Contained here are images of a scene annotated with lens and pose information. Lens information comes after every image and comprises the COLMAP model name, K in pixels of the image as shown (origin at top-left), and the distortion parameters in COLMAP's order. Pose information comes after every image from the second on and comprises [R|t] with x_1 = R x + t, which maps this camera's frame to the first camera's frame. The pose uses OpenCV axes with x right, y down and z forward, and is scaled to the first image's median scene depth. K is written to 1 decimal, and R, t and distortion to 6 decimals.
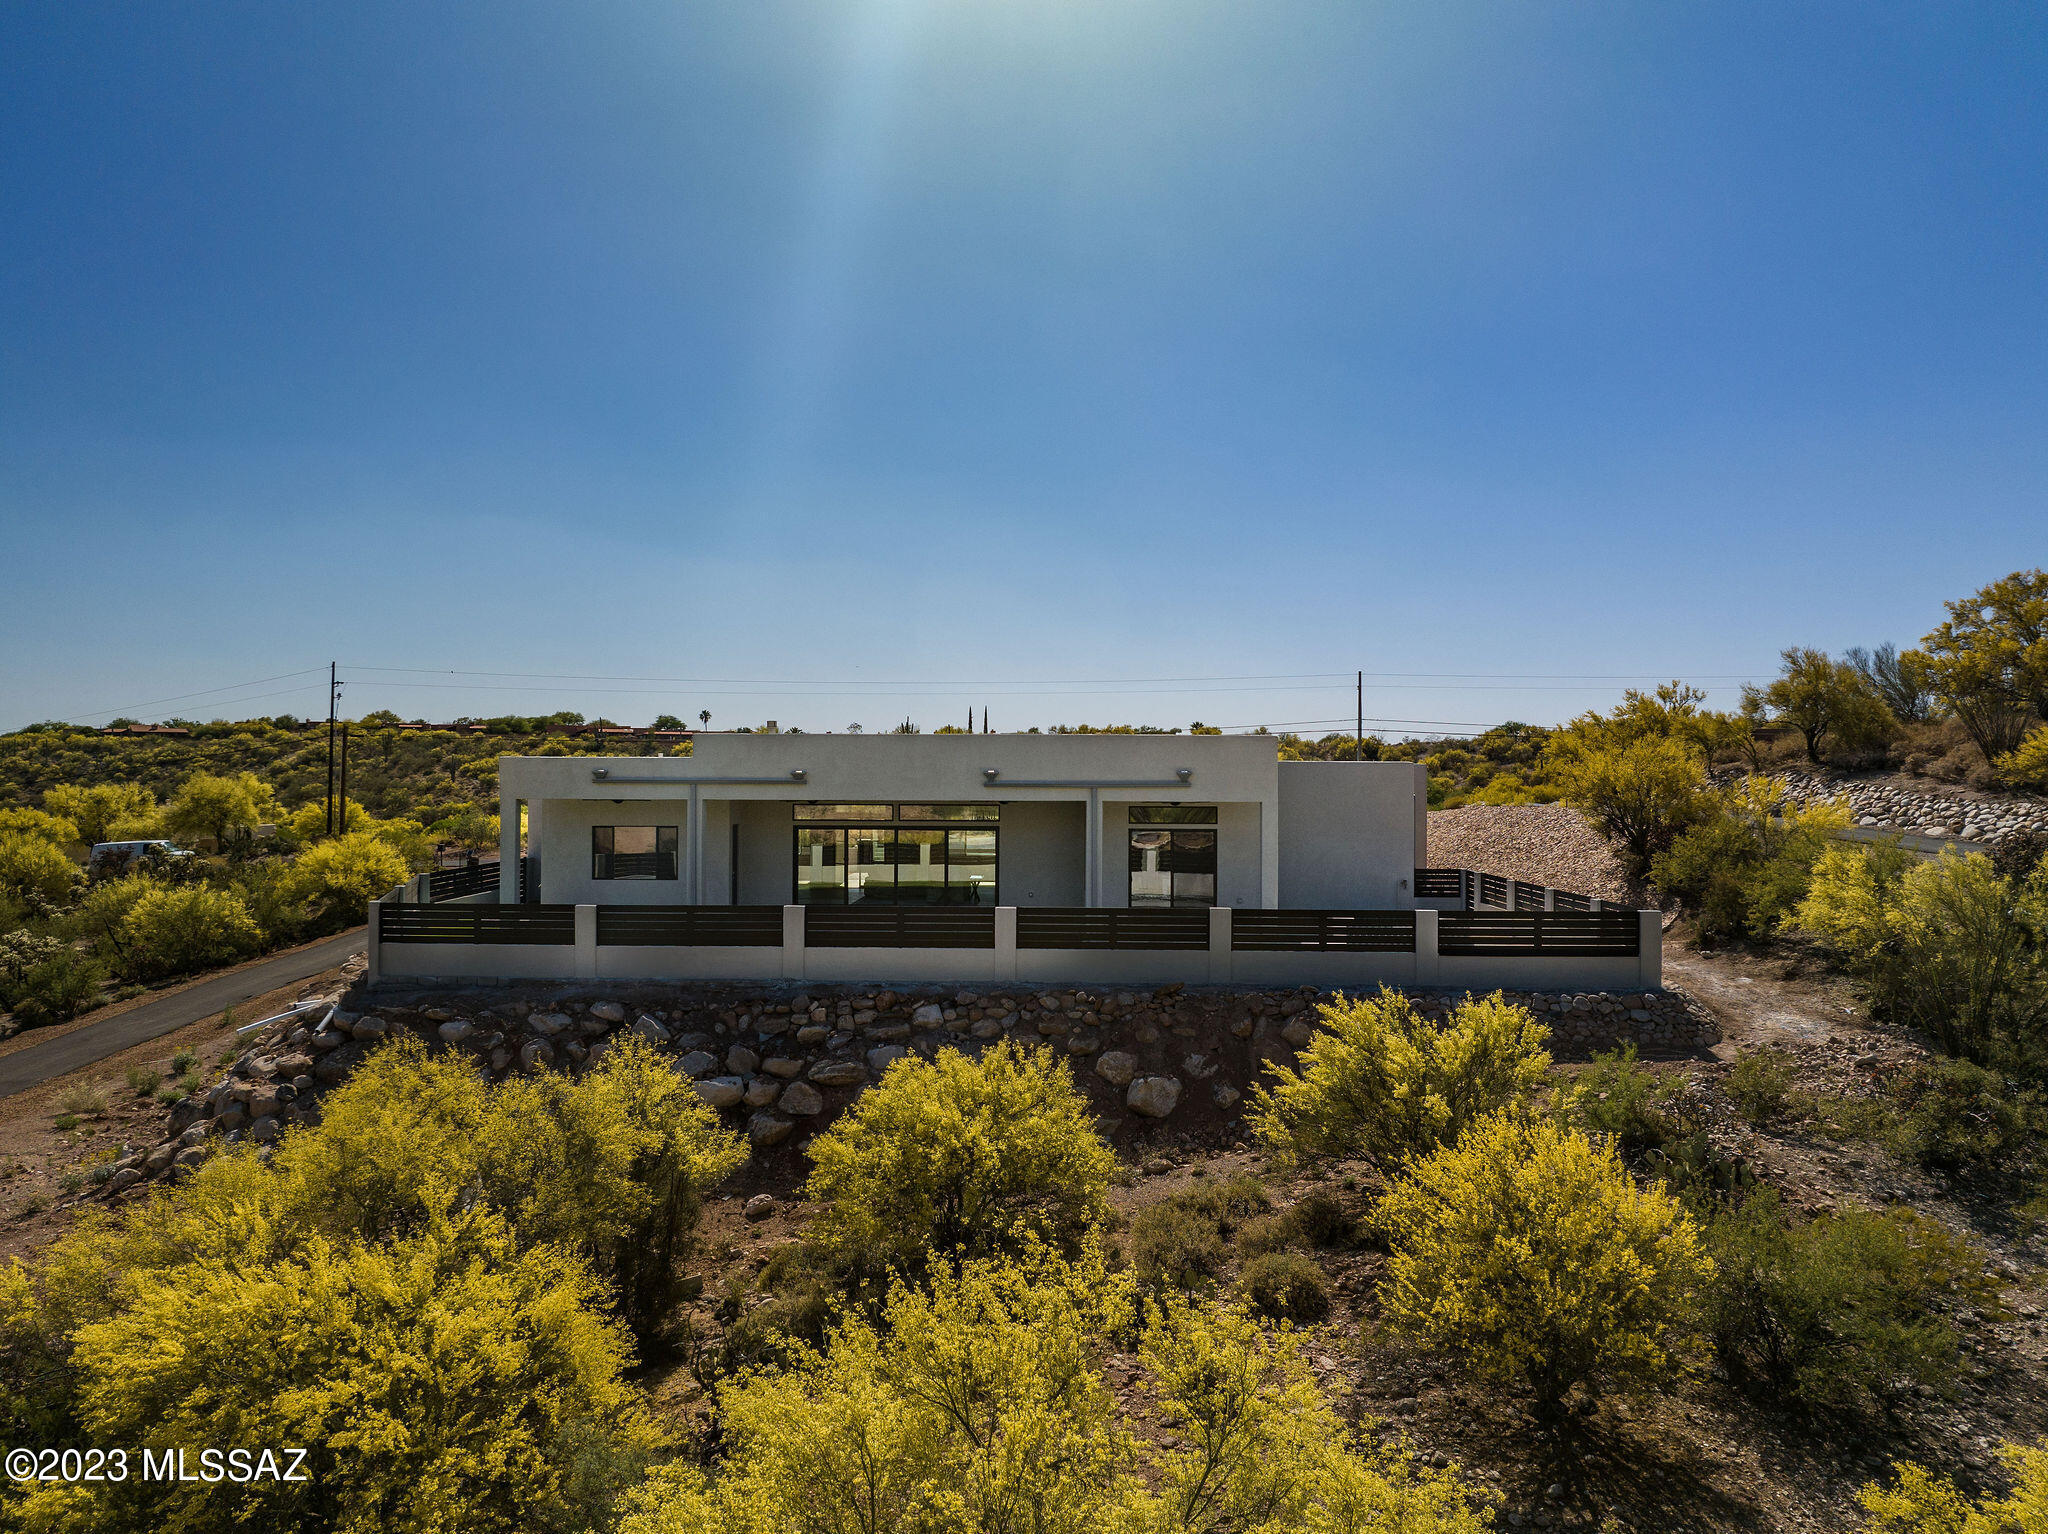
lens RADIAL K [[1450.7, 0, 1021.2], [0, 1450.7, 765.7], [0, 0, 1]] dist [-0.043006, 0.011778]
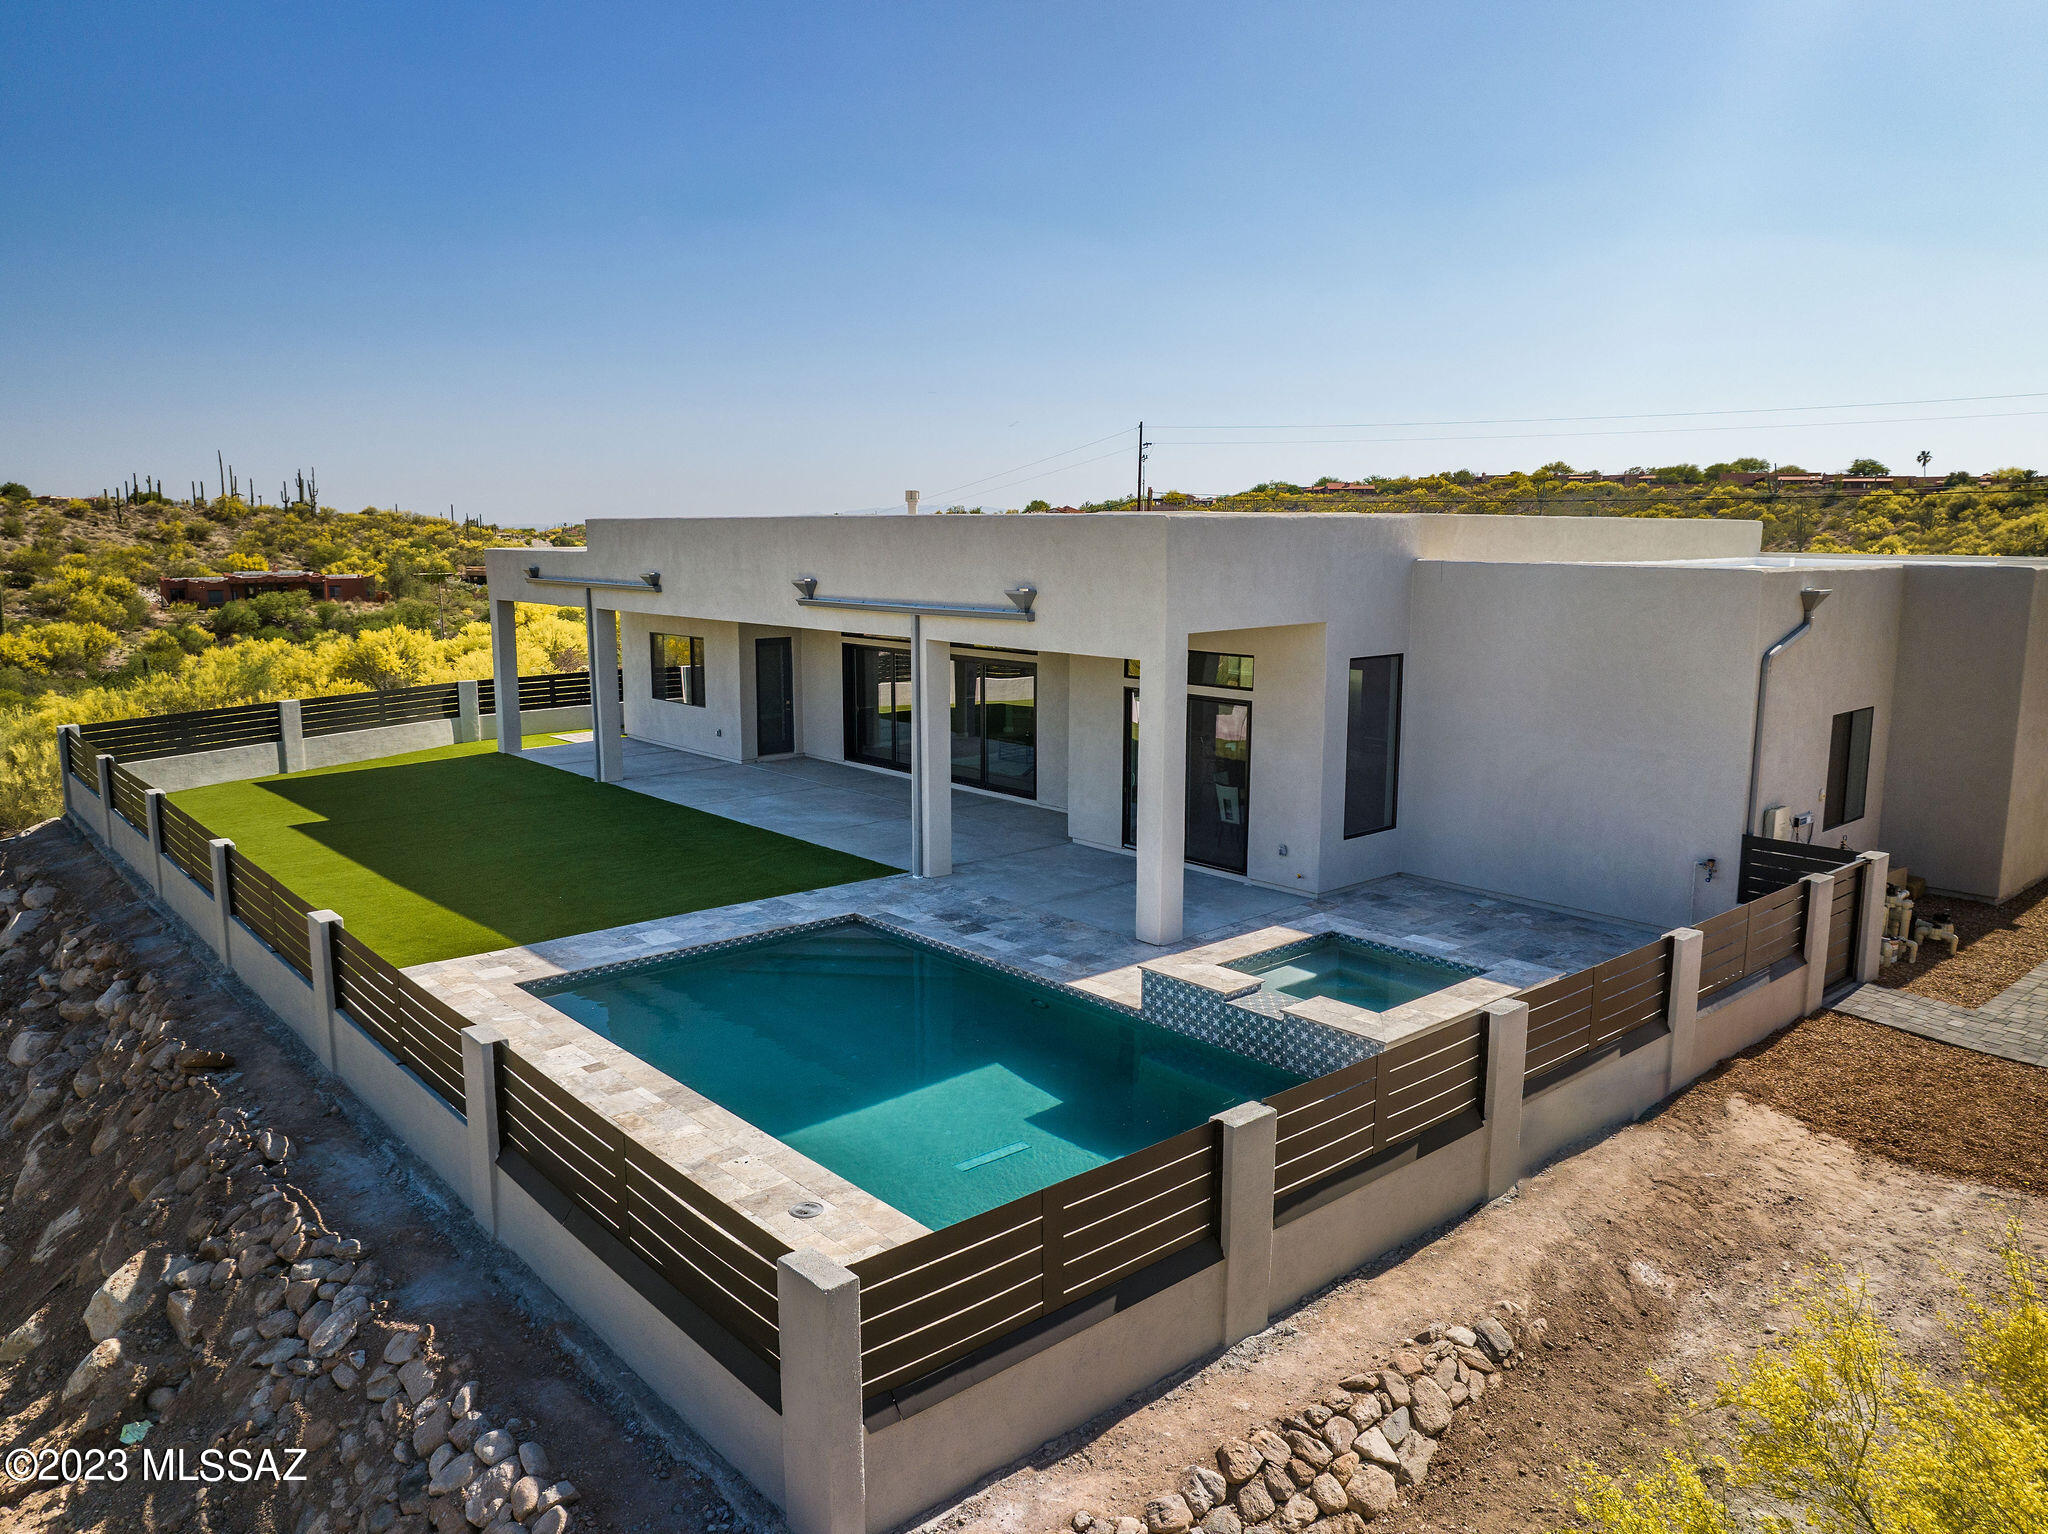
lens RADIAL K [[1450.7, 0, 1021.6], [0, 1450.7, 771.3], [0, 0, 1]] dist [-0.043006, 0.011778]
pose [[0.685776, 0.117371, -0.718286, 0.042072], [0.009641, 0.985359, 0.170217, -0.001664], [0.727749, -0.123656, 0.674604, 0.058114]]
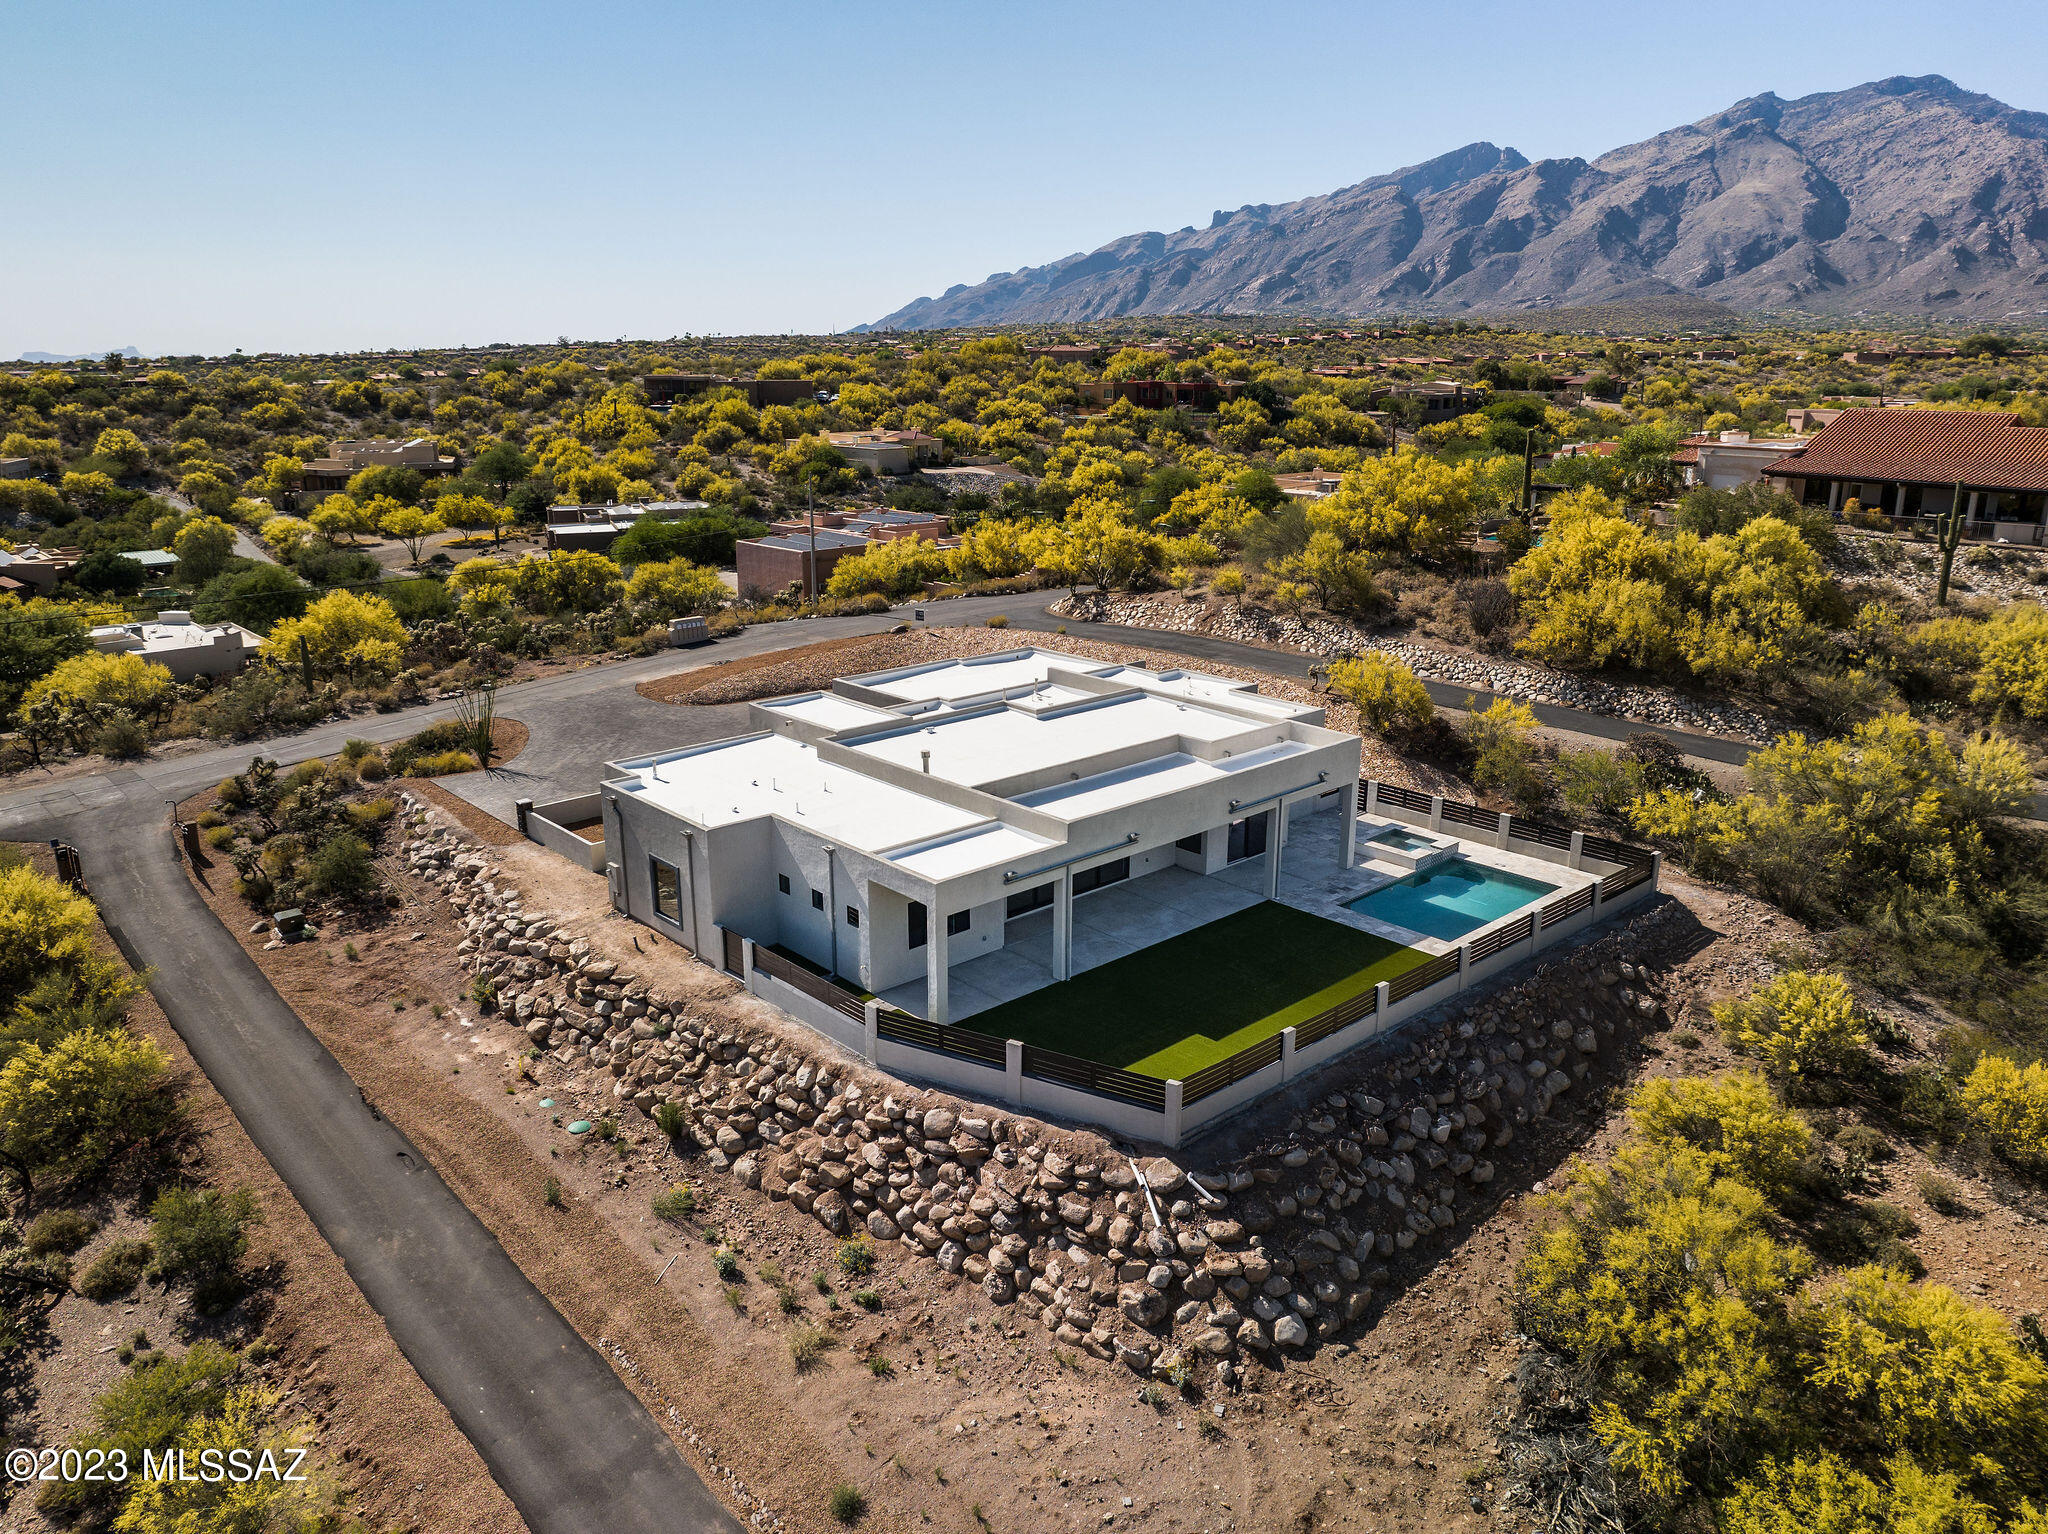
lens RADIAL K [[1450.7, 0, 1017.7], [0, 1450.7, 758.6], [0, 0, 1]] dist [-0.043006, 0.011778]
pose [[0.717216, -0.192413, 0.669760, -0.092906], [-0.009133, 0.958446, 0.285128, -0.036380], [-0.696791, -0.210615, 0.685655, 0.021461]]
